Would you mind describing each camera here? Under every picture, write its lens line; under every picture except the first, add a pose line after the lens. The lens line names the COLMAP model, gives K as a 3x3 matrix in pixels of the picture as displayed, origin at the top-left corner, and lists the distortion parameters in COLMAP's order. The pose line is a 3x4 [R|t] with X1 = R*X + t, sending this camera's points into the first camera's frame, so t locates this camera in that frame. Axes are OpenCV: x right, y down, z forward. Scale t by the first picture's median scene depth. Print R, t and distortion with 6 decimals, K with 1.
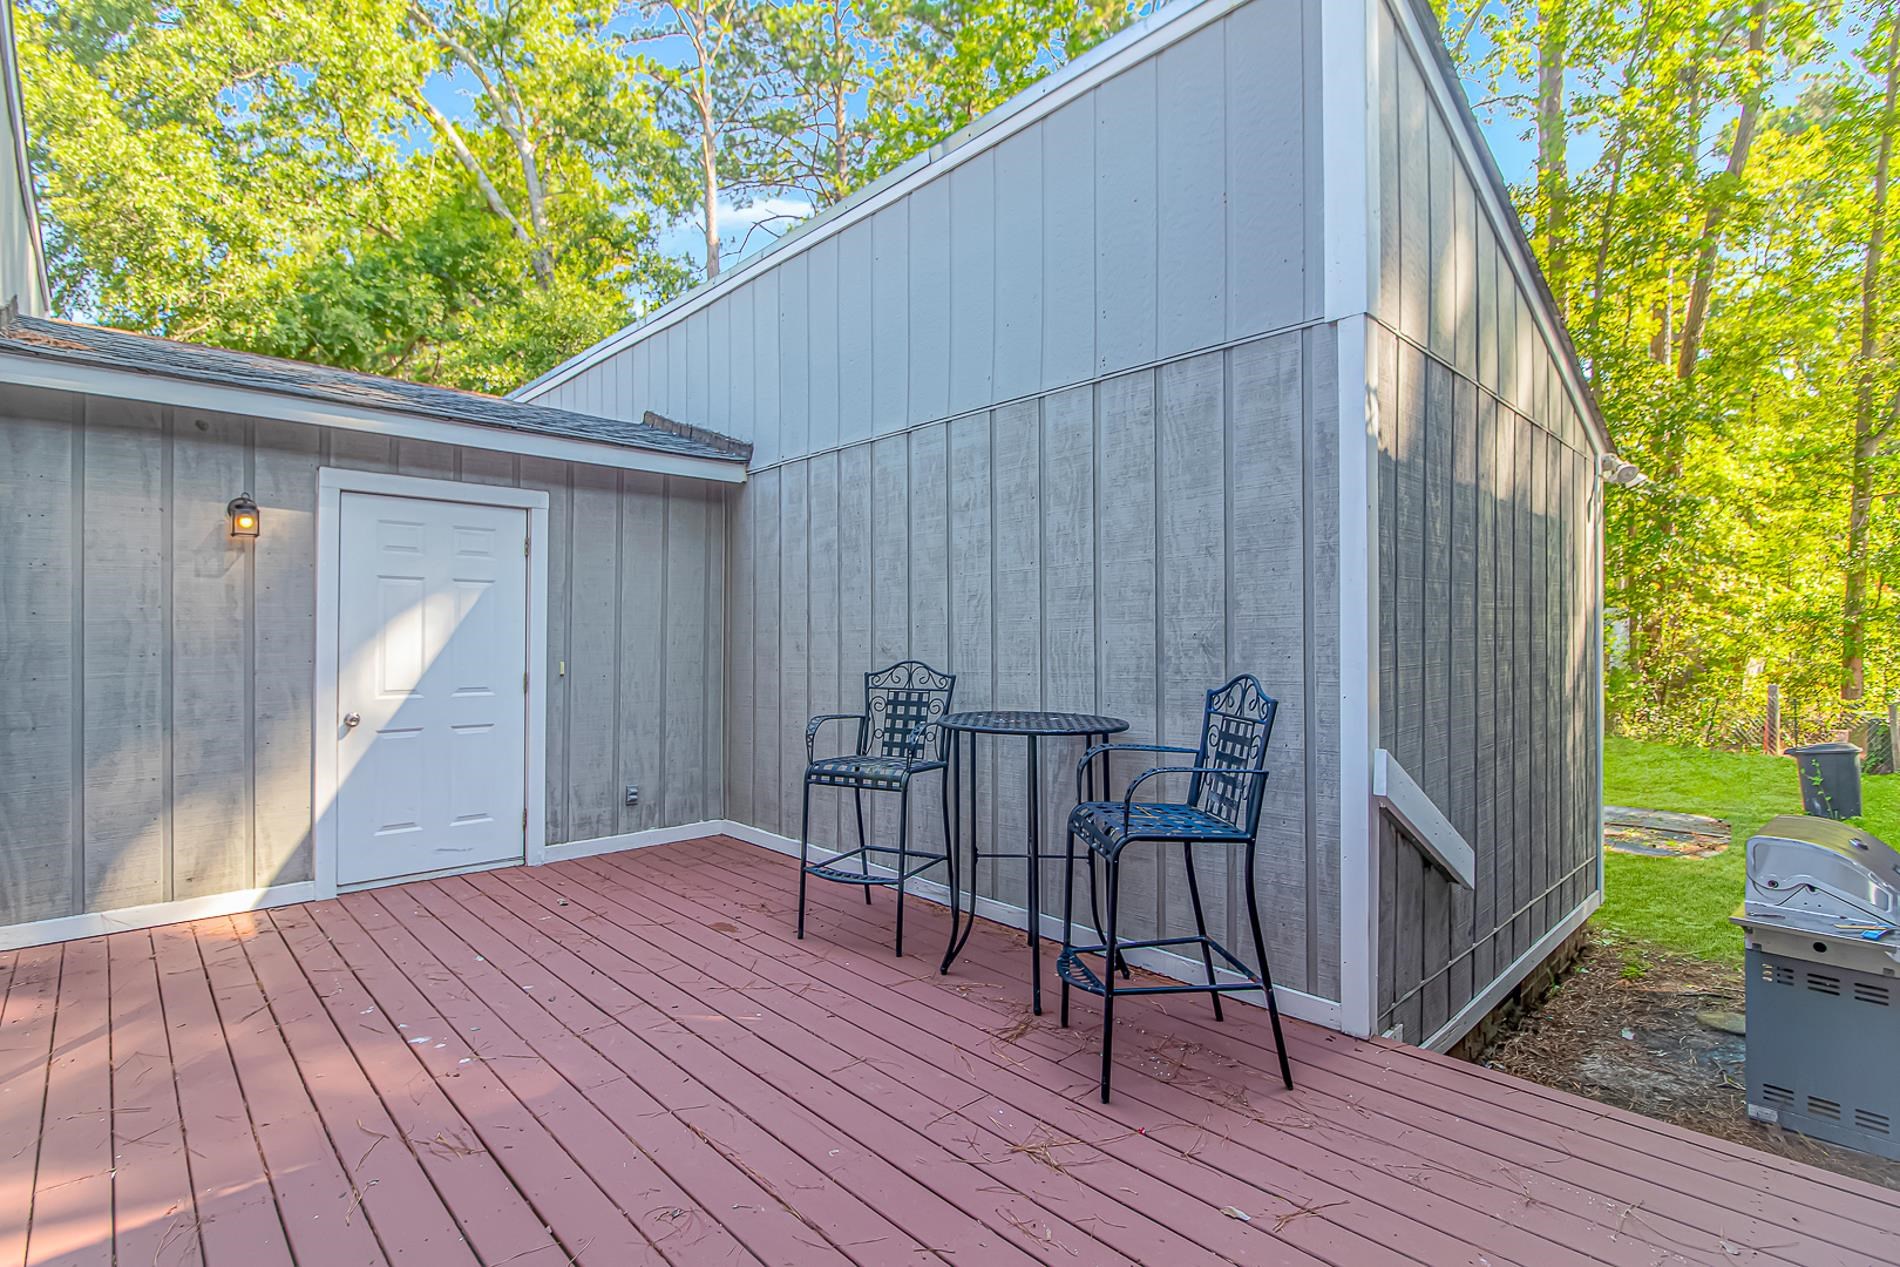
lens RADIAL K [[895.7, 0, 950.0], [0, 895.7, 633.5], [0, 0, 1]] dist [0.001175, -0.017866]
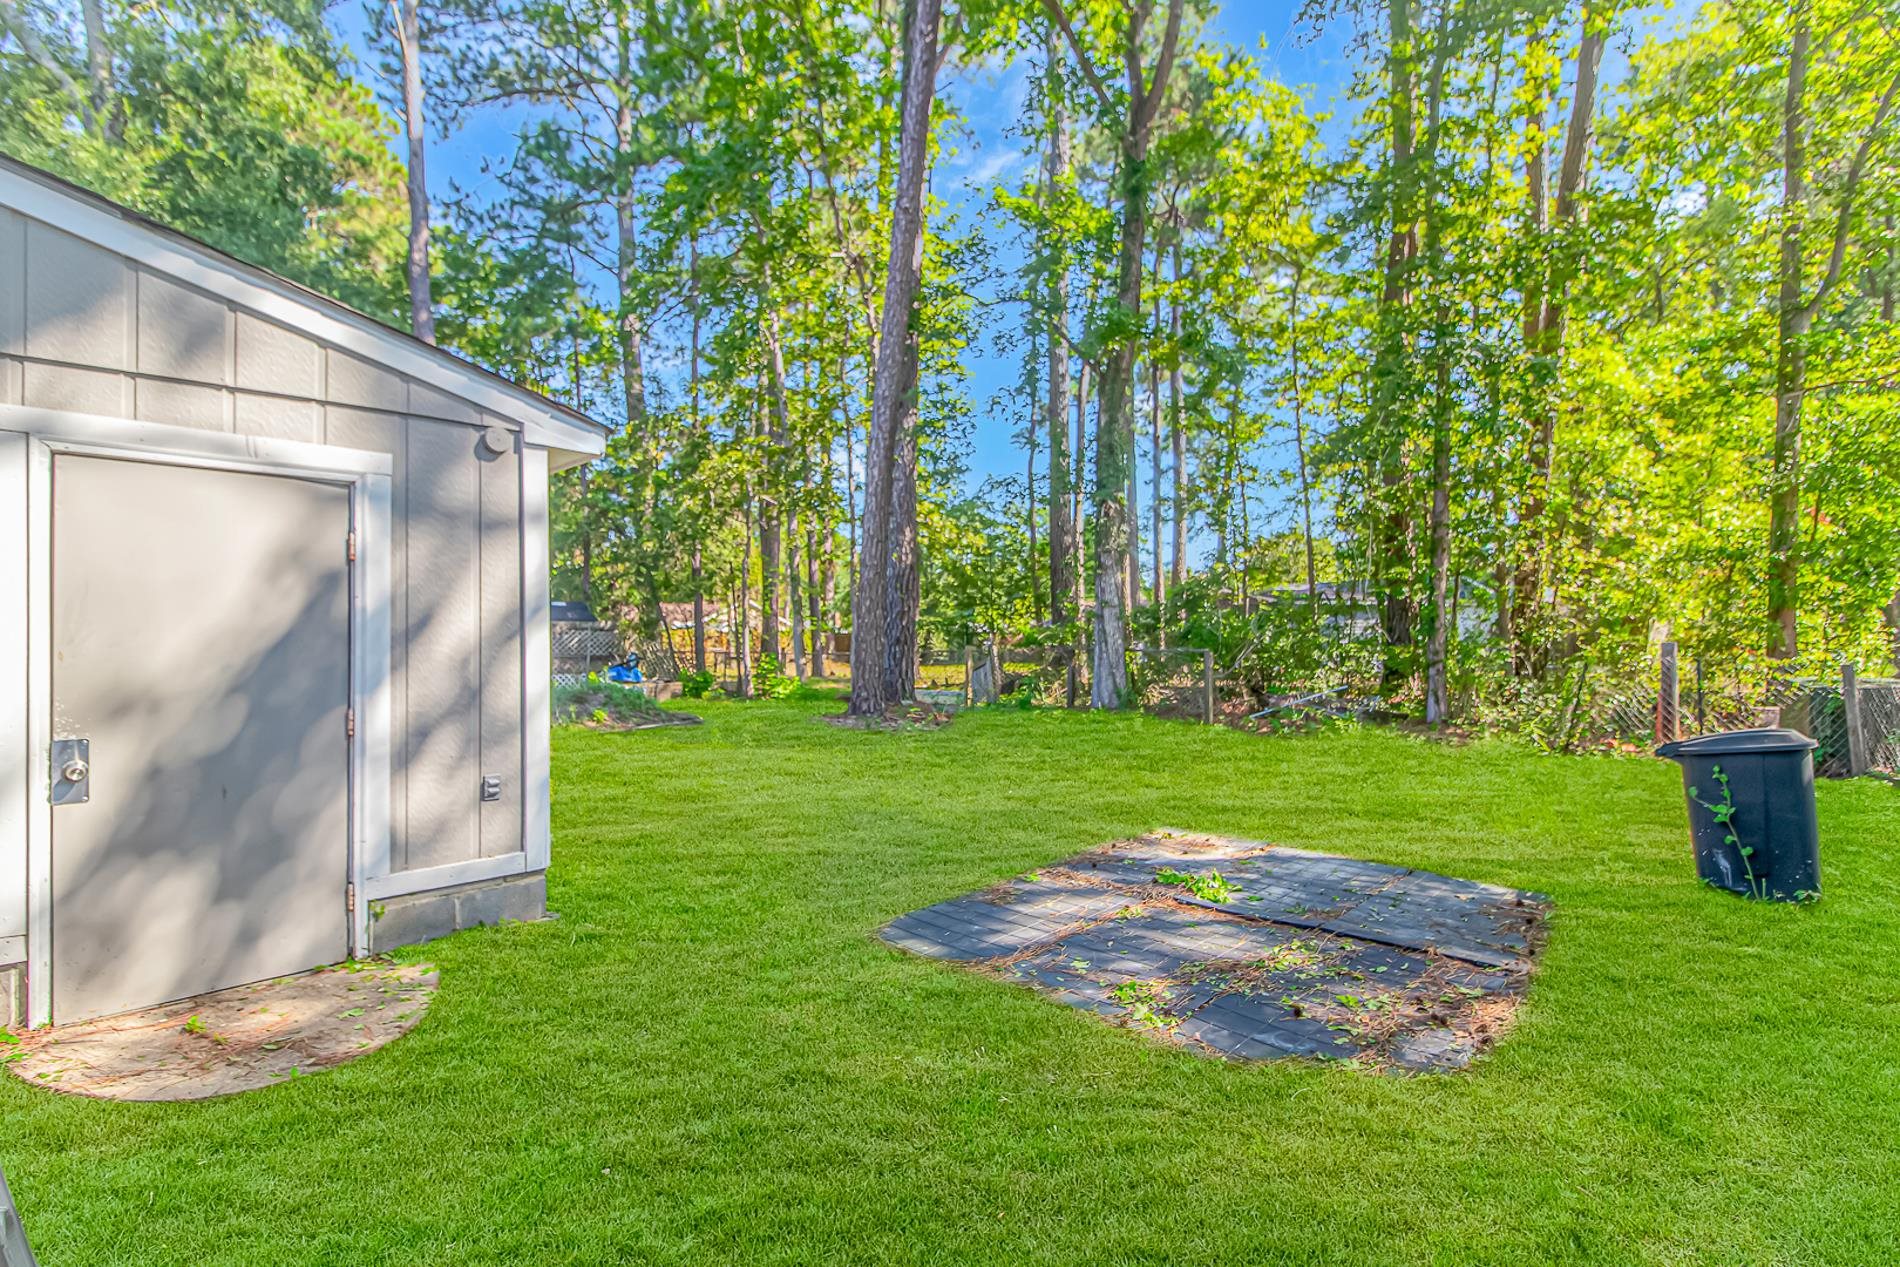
lens RADIAL K [[895.7, 0, 950.0], [0, 895.7, 633.5], [0, 0, 1]] dist [0.001175, -0.017866]
pose [[0.998728, -0.015449, 0.048001, 0.289100], [0.015361, 0.999880, 0.002185, 0.034153], [-0.048029, -0.001445, 0.998845, 0.287422]]
